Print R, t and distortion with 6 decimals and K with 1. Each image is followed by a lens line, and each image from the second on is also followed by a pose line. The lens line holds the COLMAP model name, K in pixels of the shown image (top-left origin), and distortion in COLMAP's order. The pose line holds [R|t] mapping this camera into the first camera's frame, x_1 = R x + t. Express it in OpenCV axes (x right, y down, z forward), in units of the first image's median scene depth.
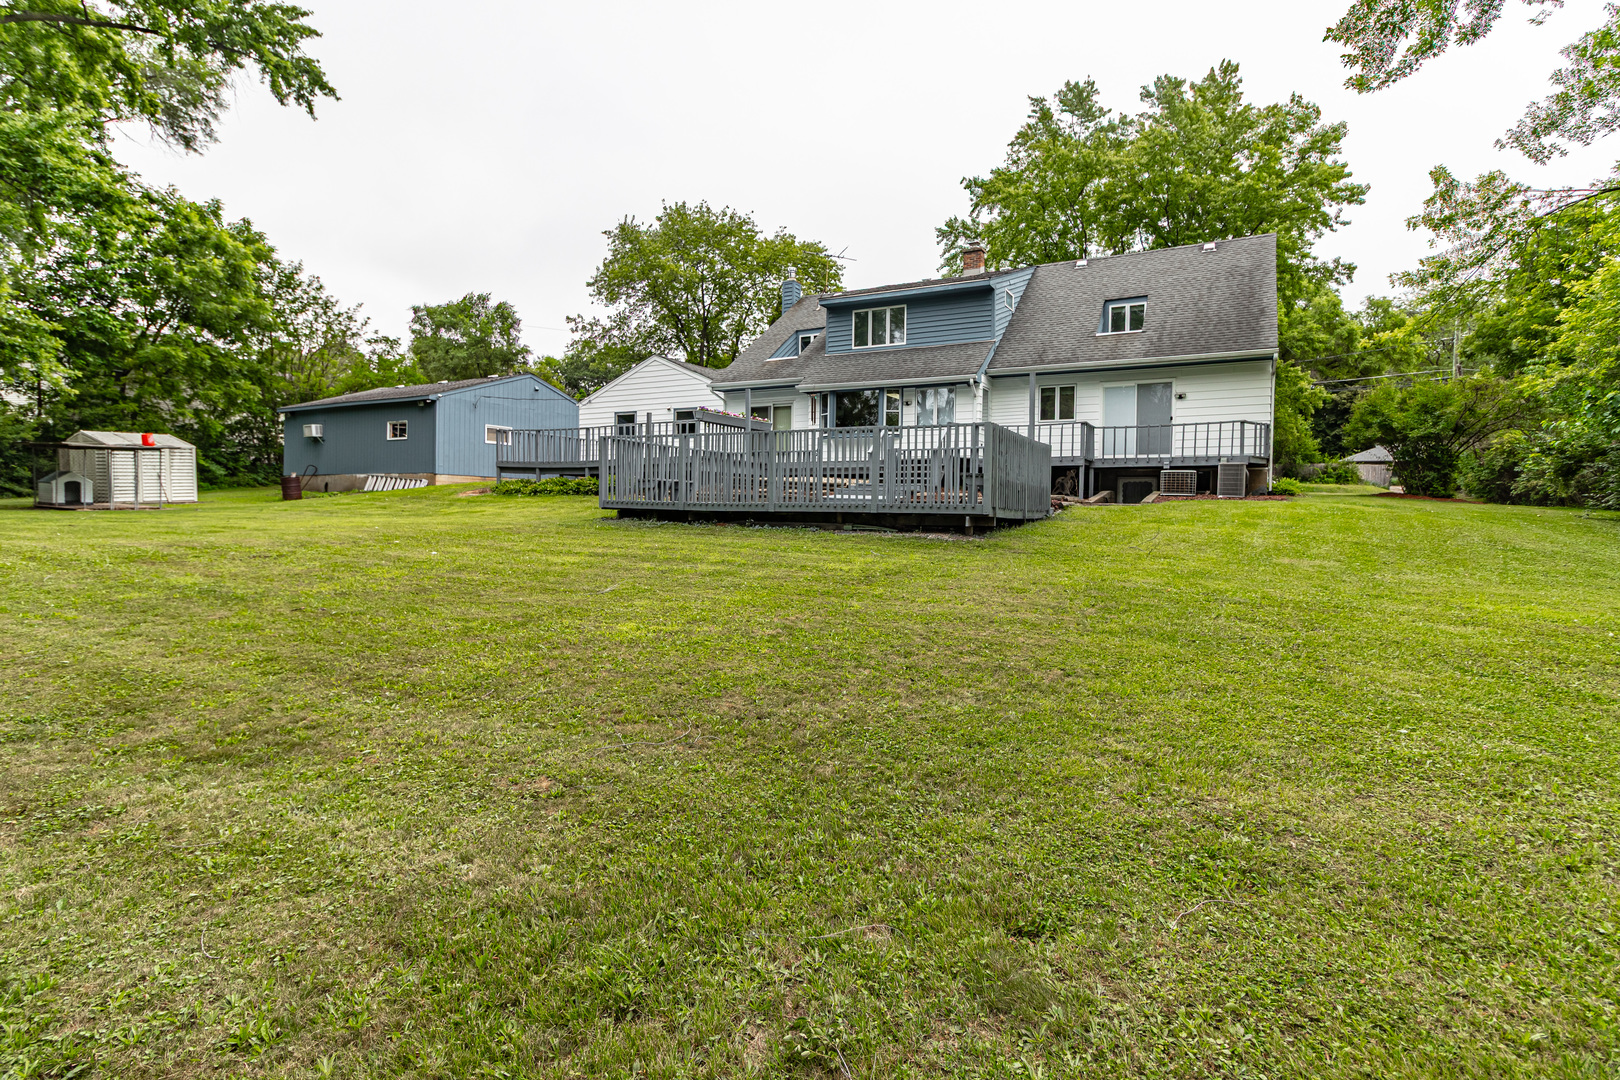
lens RADIAL K [[789.7, 0, 812.4], [0, 789.7, 514.5], [0, 0, 1]] dist [-0.003781, 0.000106]
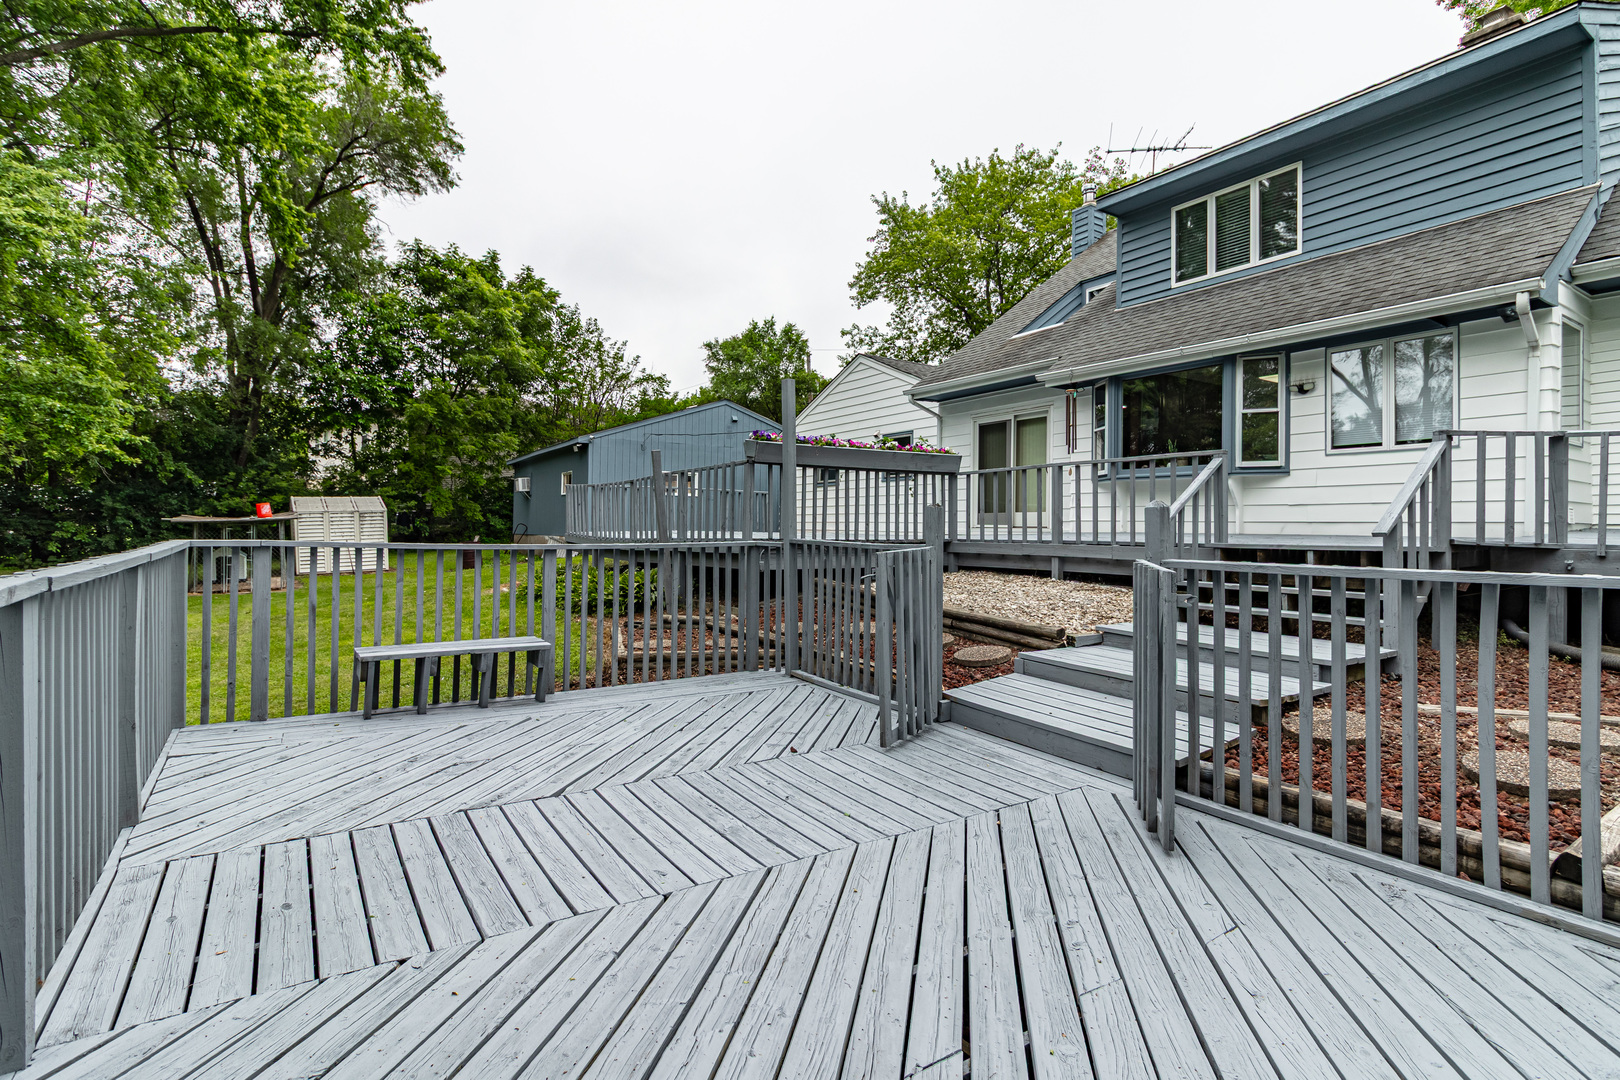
lens RADIAL K [[754.1, 0, 810.0], [0, 754.1, 540.0], [0, 0, 1]] dist [-0.008613, -0.000194]
pose [[0.881397, 0.001279, -0.472375, 0.073230], [0.003523, 0.999951, 0.009282, -0.061779], [0.472363, -0.009846, 0.881349, 0.493791]]
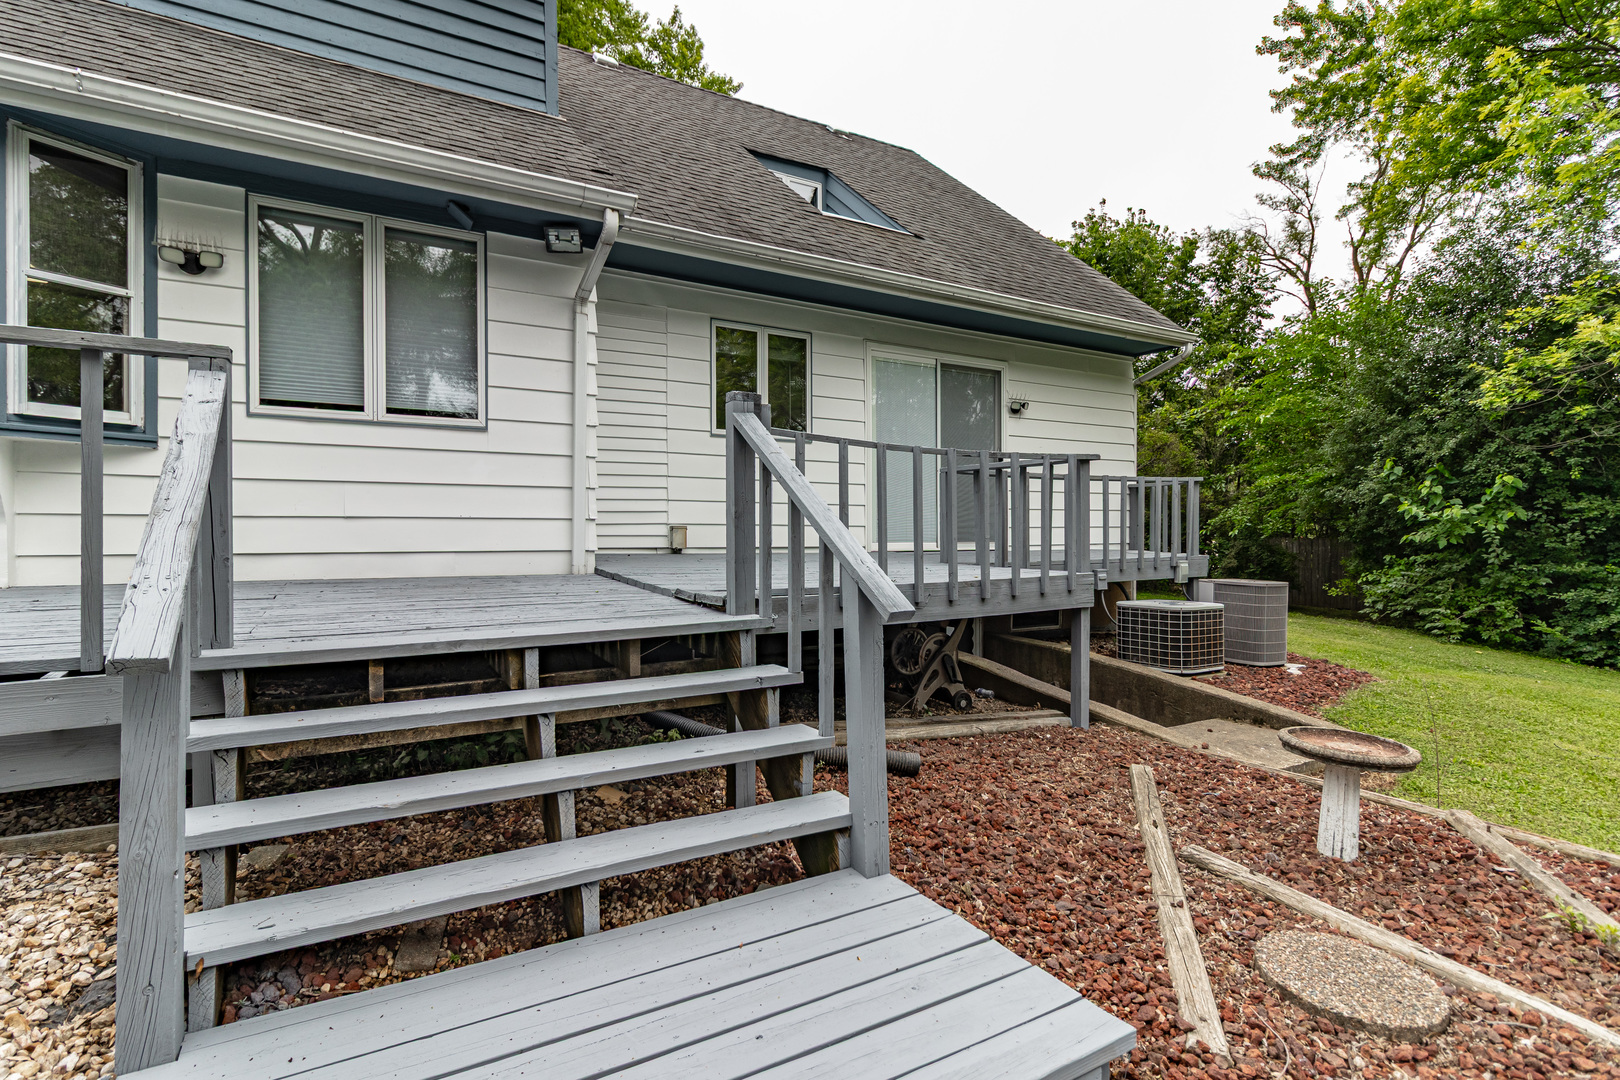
lens RADIAL K [[789.7, 0, 812.4], [0, 789.7, 514.5], [0, 0, 1]] dist [-0.003781, 0.000106]
pose [[0.513478, 0.007727, 0.858068, 0.036172], [0.012929, 0.999776, -0.016740, -0.070331], [-0.858005, 0.019690, 0.513263, 0.710380]]
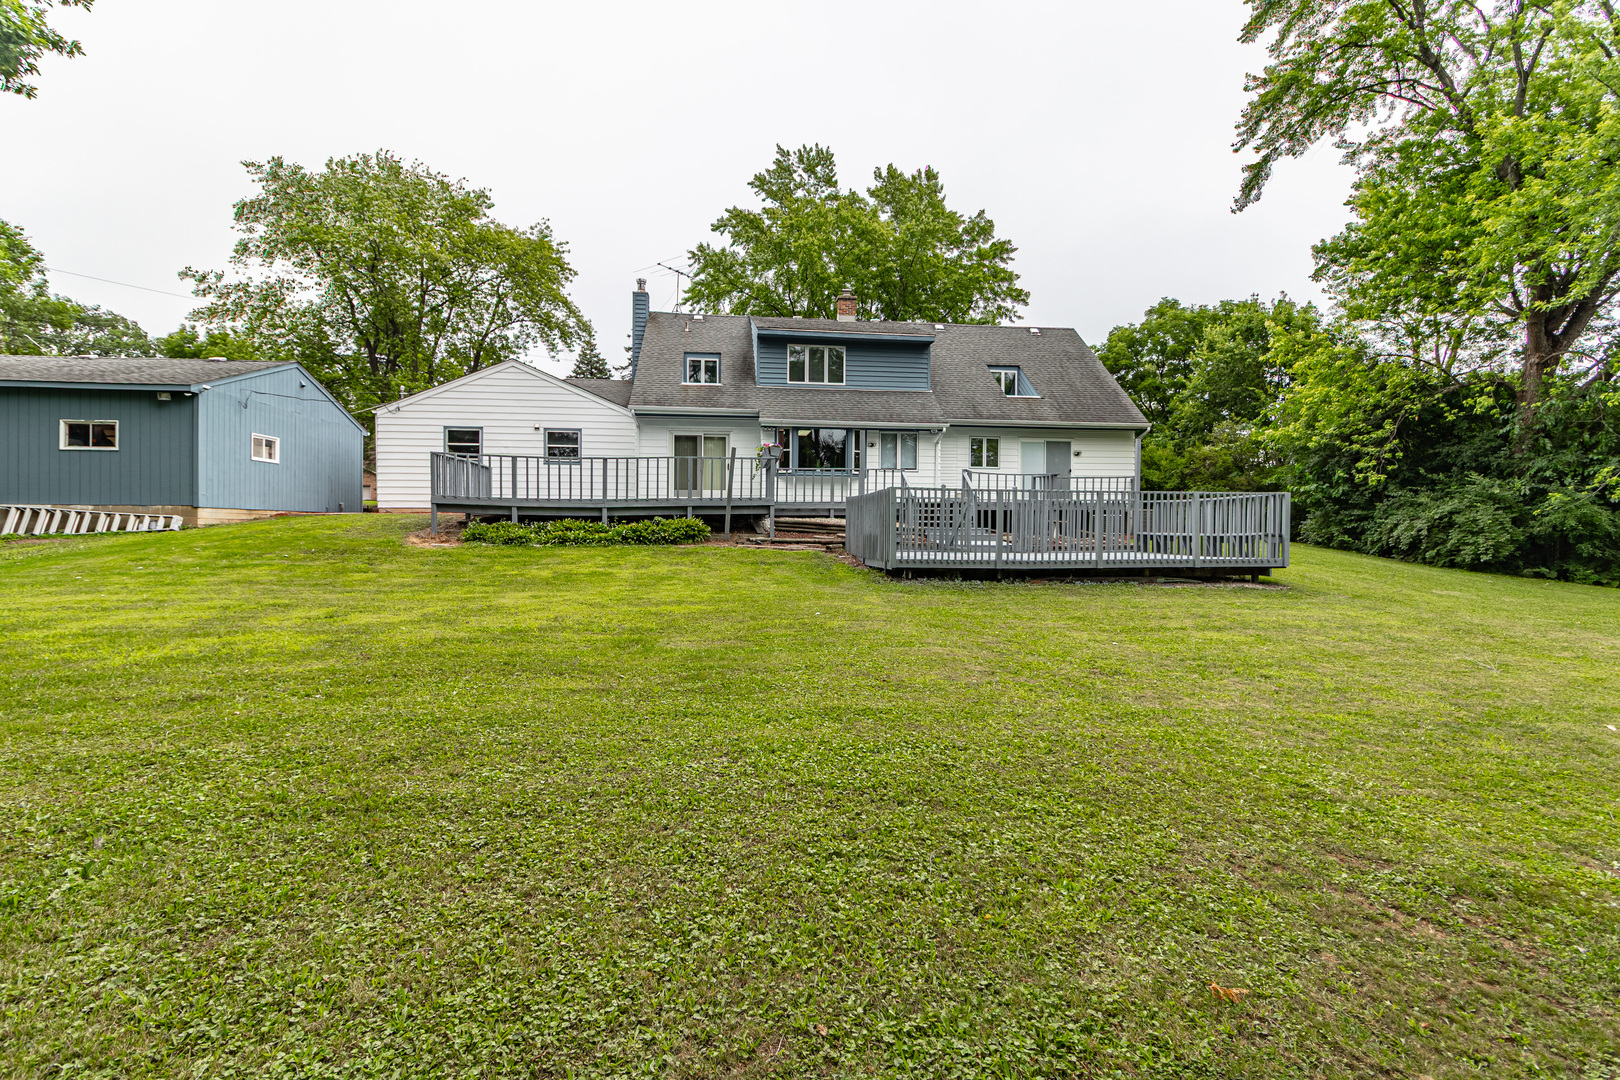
lens RADIAL K [[789.7, 0, 812.4], [0, 789.7, 514.5], [0, 0, 1]] dist [-0.003781, 0.000106]
pose [[0.801050, -0.000777, 0.598597, -0.502027], [0.011802, 0.999825, -0.014495, -0.033013], [-0.598481, 0.018676, 0.800919, 0.202619]]
